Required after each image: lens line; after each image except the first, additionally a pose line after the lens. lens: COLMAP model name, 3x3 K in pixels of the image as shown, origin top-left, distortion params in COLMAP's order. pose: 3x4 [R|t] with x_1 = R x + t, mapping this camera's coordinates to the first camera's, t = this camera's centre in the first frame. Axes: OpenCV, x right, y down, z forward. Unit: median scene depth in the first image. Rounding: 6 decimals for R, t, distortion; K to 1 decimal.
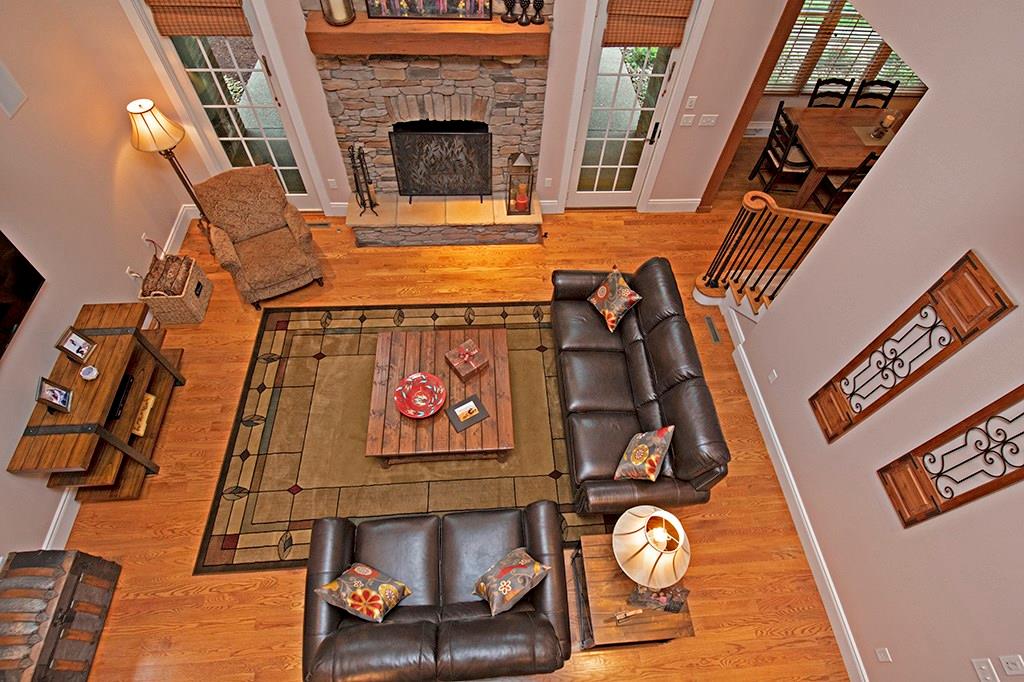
lens RADIAL K [[516.3, 0, 515.0], [0, 516.3, 333.7], [0, 0, 1]] dist [0.005306, -0.001840]
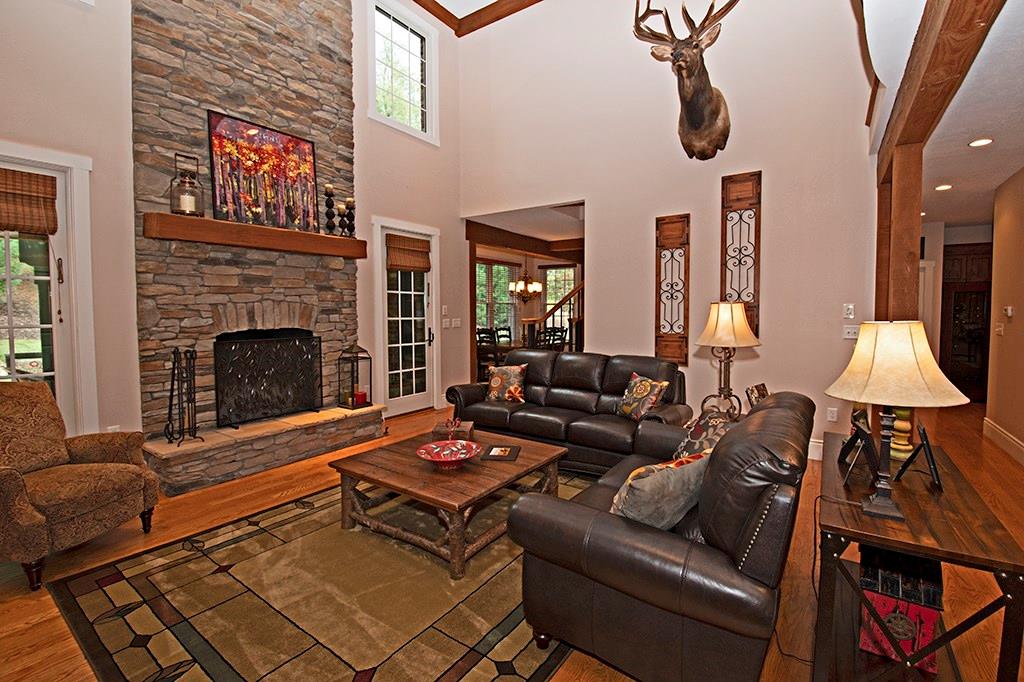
lens RADIAL K [[452.0, 0, 519.6], [0, 452.0, 336.9], [0, 0, 1]] dist [-0.001908, -0.004995]
pose [[0.630211, -0.092474, 0.770897, -0.532610], [0.657081, 0.592450, -0.466097, 0.343407], [-0.413616, 0.800282, 0.434132, 0.428965]]
